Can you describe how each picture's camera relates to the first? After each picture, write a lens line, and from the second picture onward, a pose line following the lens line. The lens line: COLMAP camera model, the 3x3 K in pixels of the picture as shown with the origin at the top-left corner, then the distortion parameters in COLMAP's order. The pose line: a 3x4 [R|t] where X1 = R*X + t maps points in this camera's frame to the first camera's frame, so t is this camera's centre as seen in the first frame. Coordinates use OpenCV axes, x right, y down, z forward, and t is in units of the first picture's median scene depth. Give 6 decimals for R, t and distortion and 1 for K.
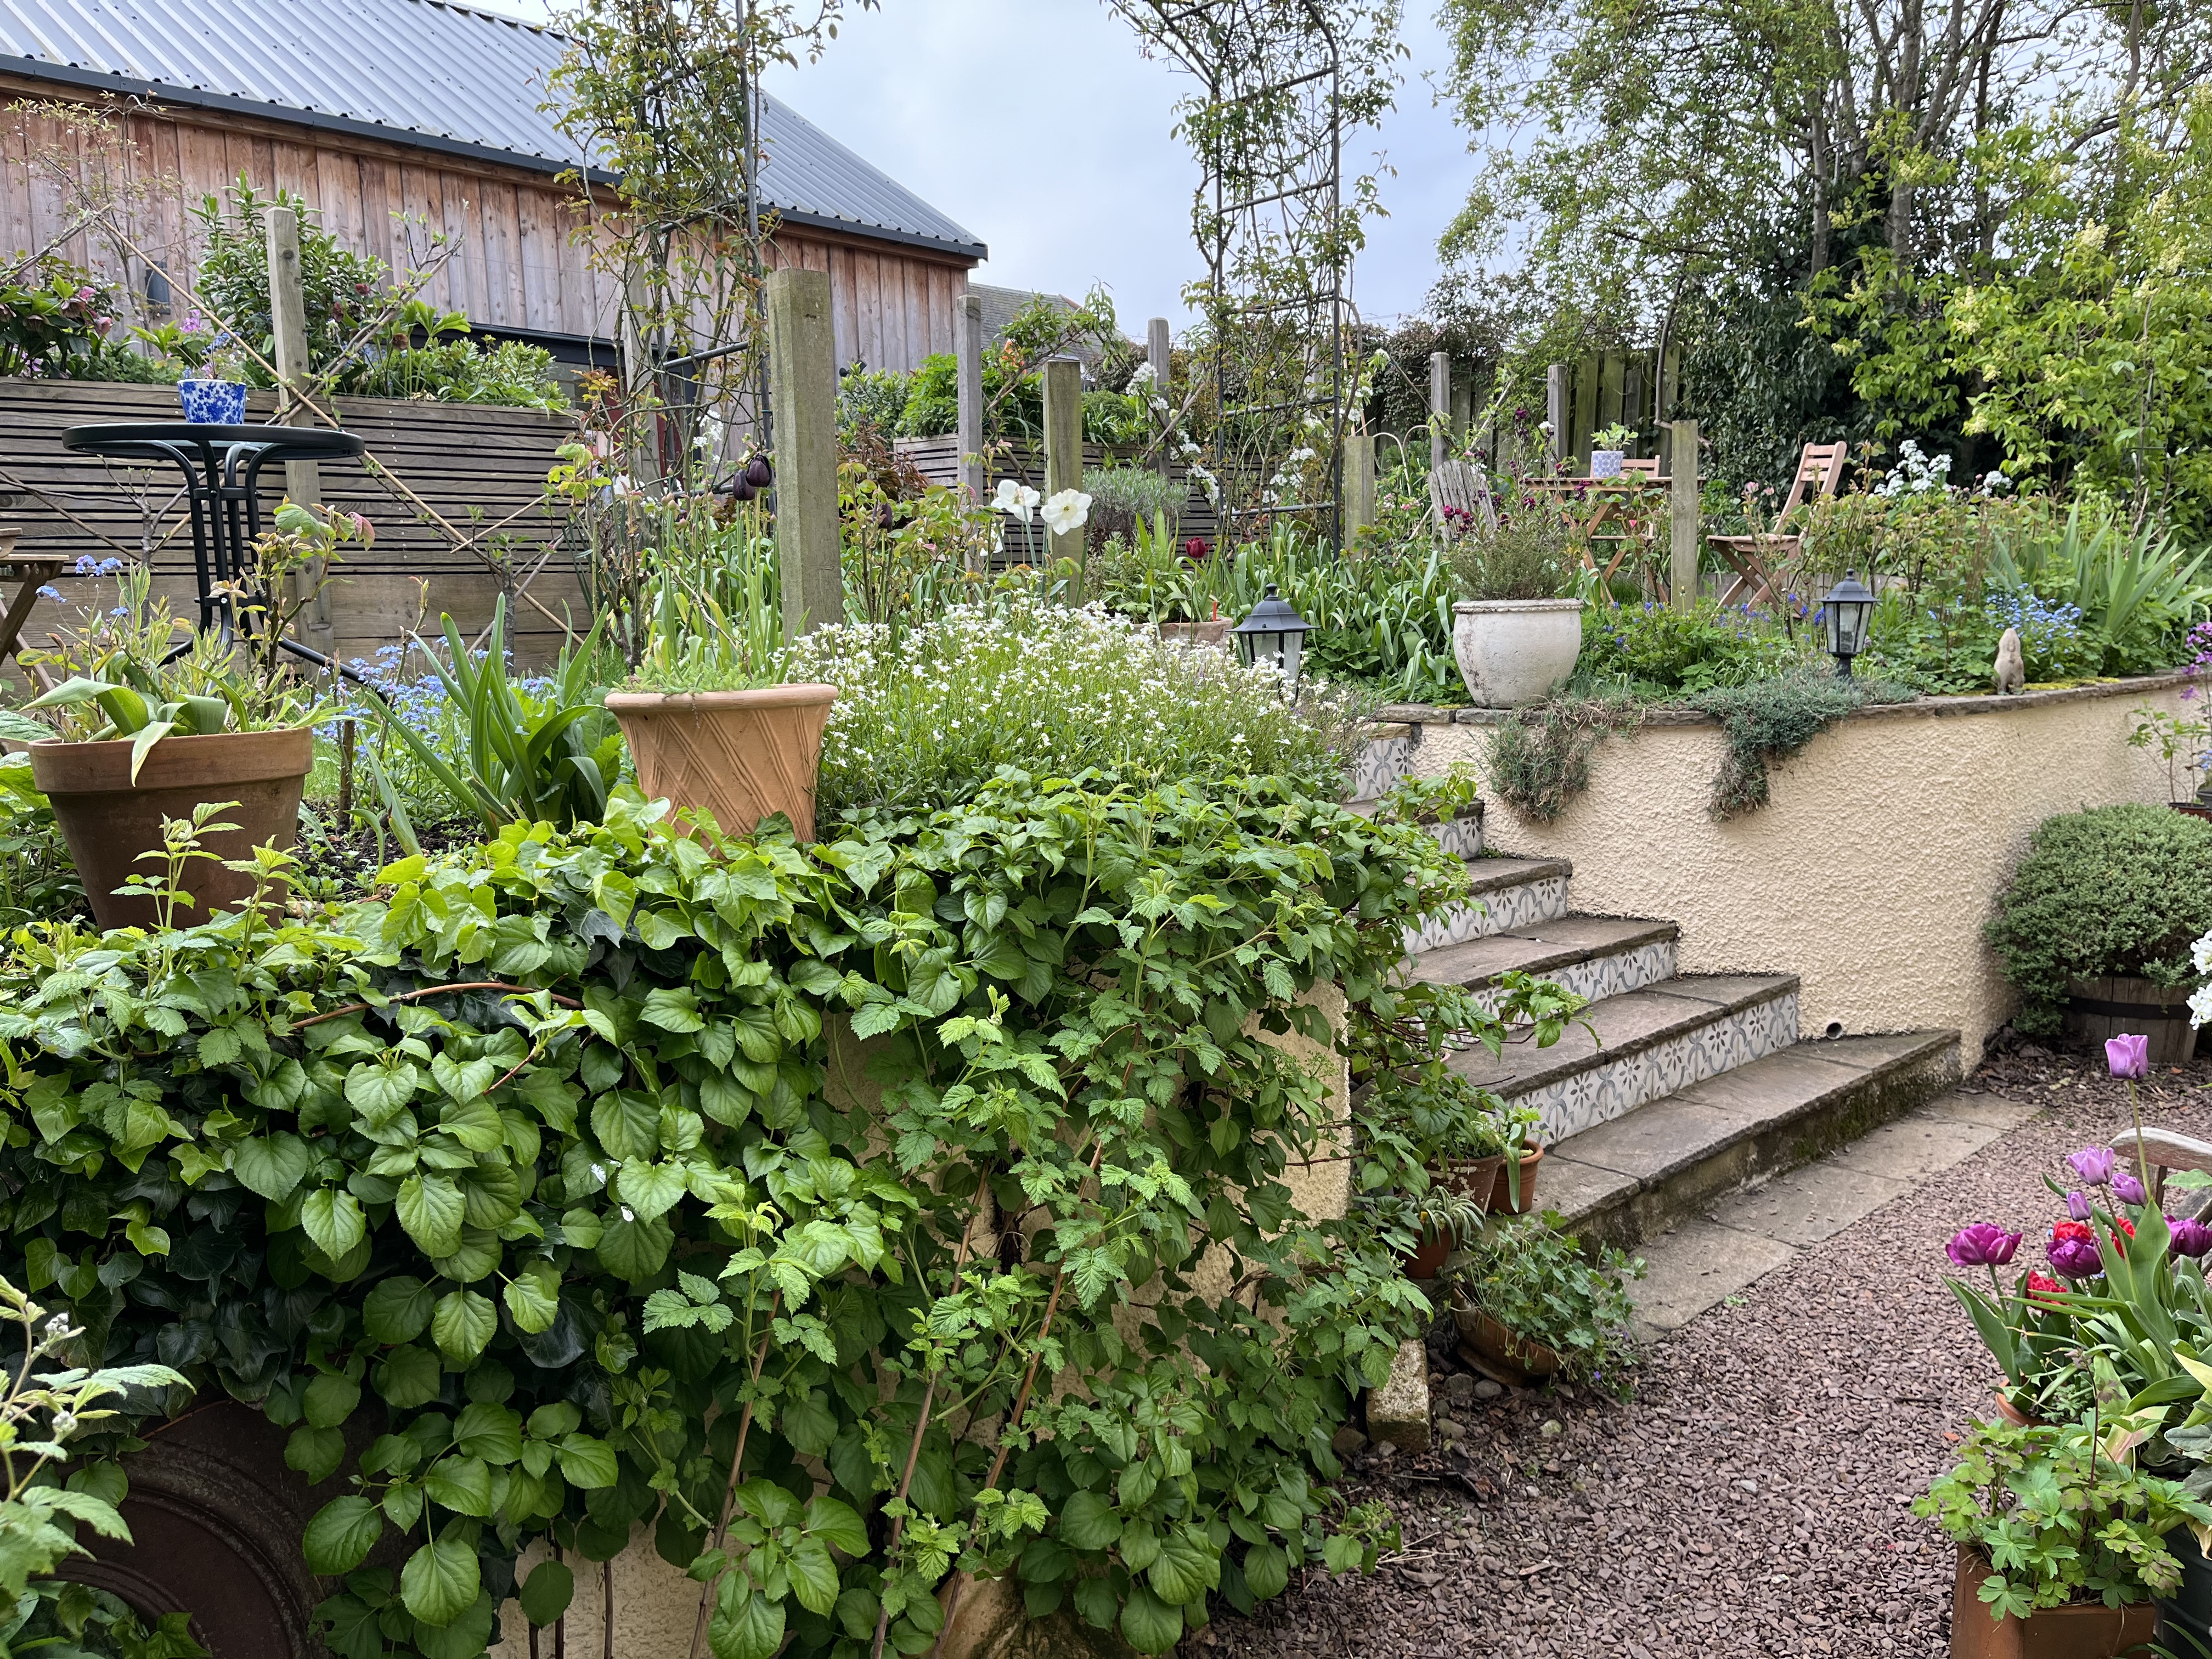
lens RADIAL K [[1684.1, 0, 1106.0], [0, 1684.1, 829.5], [0, 0, 1]] dist [0.010569, -0.001383]
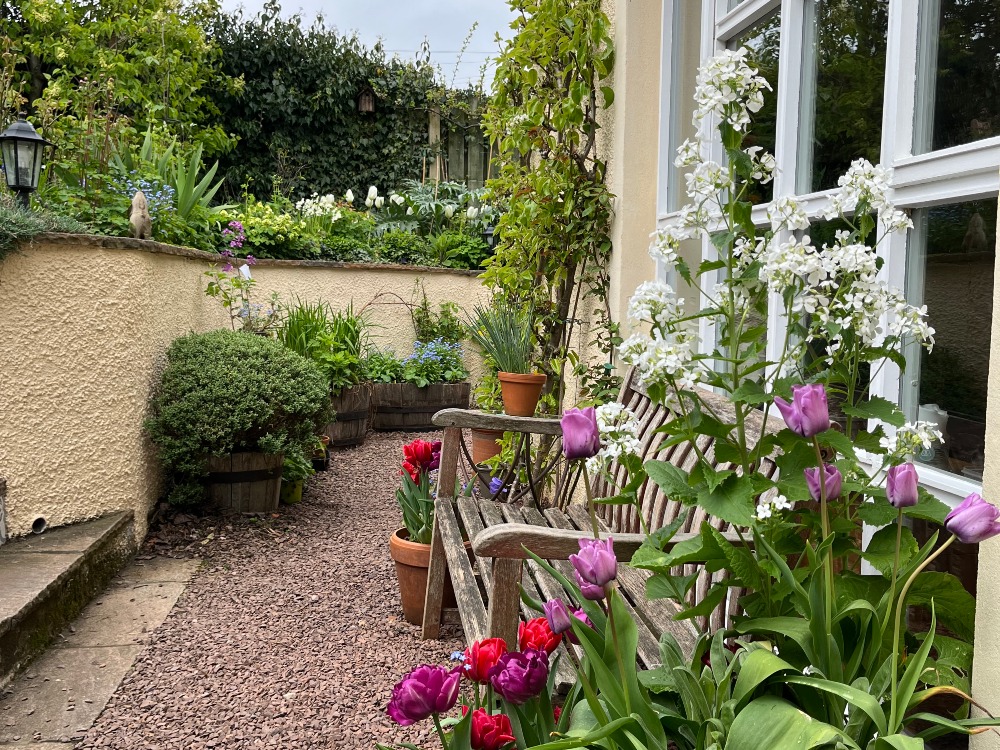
lens RADIAL K [[1001.4, 0, 500.0], [0, 1001.4, 375.0], [0, 0, 1]] dist [0.006683, 0.002157]
pose [[0.584707, -0.036424, 0.810426, 0.053467], [0.079502, 0.996756, -0.012560, 0.036079], [-0.807340, 0.071775, 0.585706, 0.247041]]
